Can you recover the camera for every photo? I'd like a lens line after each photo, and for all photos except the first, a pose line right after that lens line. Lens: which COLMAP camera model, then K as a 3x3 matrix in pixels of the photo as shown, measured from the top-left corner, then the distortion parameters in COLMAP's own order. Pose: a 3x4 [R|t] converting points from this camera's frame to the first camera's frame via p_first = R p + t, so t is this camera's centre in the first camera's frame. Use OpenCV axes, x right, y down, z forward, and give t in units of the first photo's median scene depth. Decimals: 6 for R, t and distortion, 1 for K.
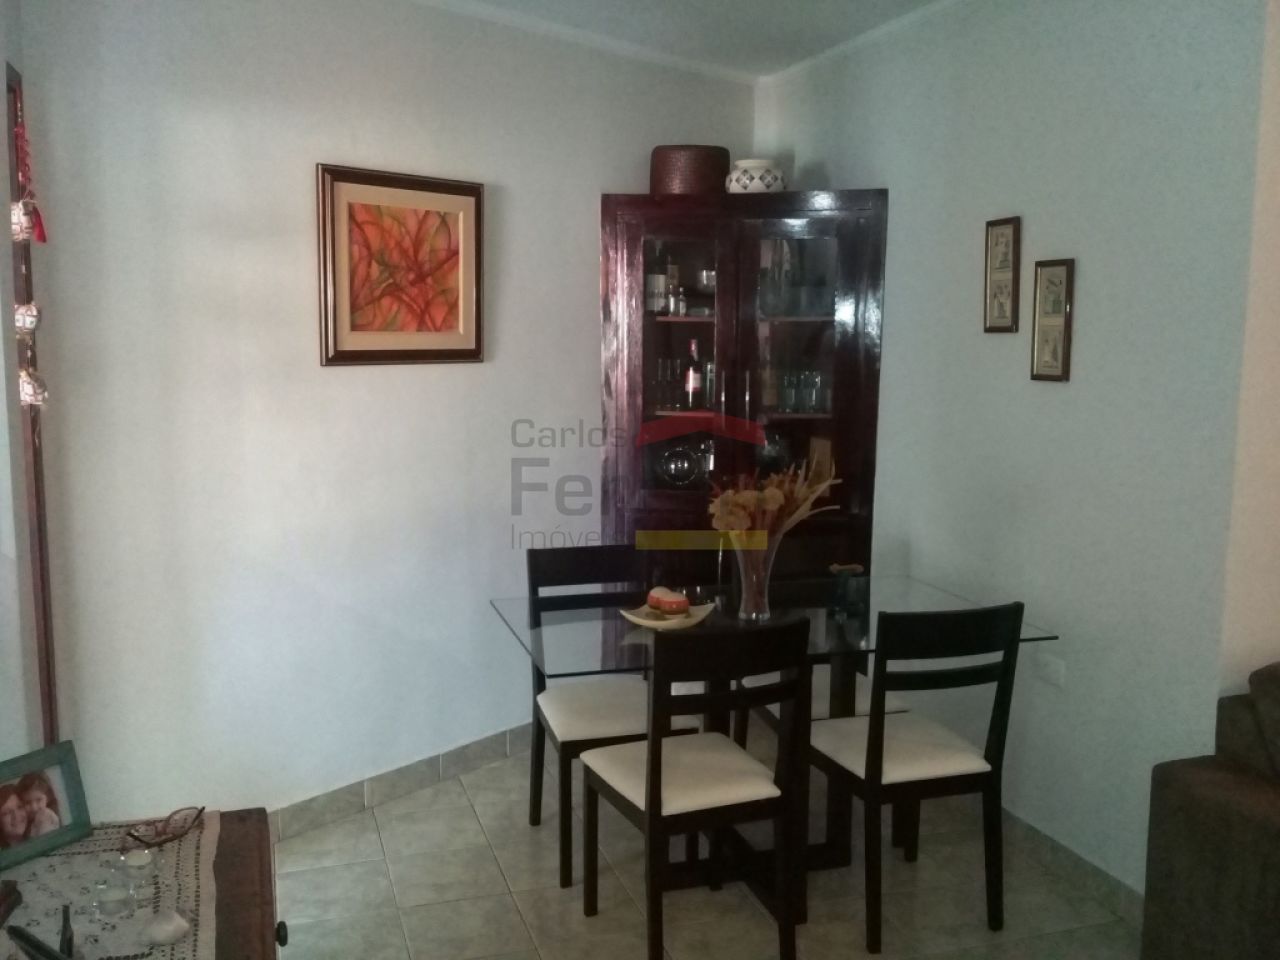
lens RADIAL K [[1173.3, 0, 640.0], [0, 1173.3, 480.0], [0, 0, 1]] dist [0.001646, -0.000049]
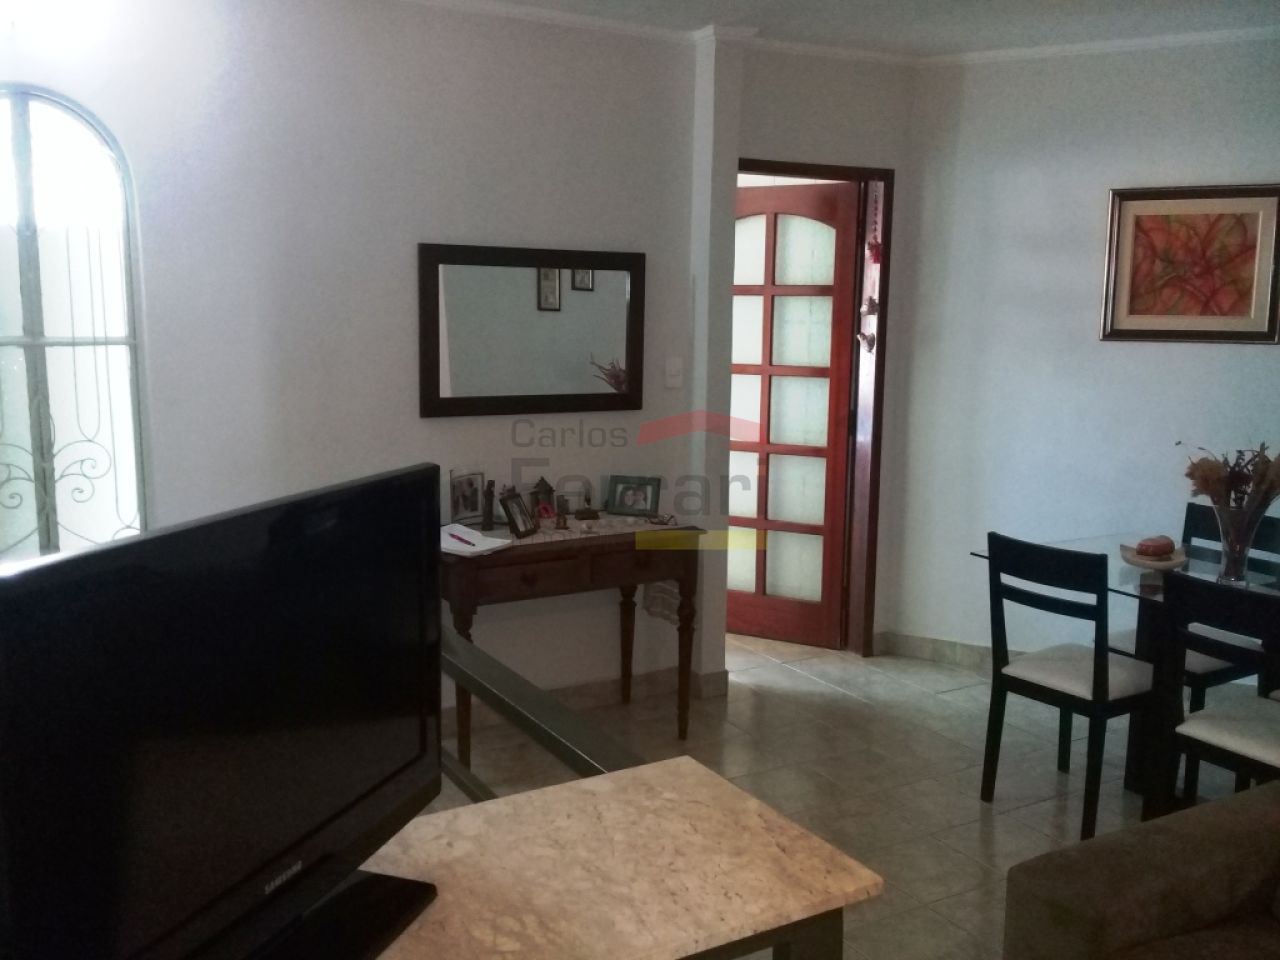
lens RADIAL K [[1141.6, 0, 640.0], [0, 1141.6, 480.0], [0, 0, 1]] dist [0.000386, -0.000874]
pose [[0.218272, 0.152481, -0.963902, 0.867769], [-0.128035, 0.983655, 0.126613, -0.035801], [0.967453, 0.095777, 0.234227, 0.188711]]
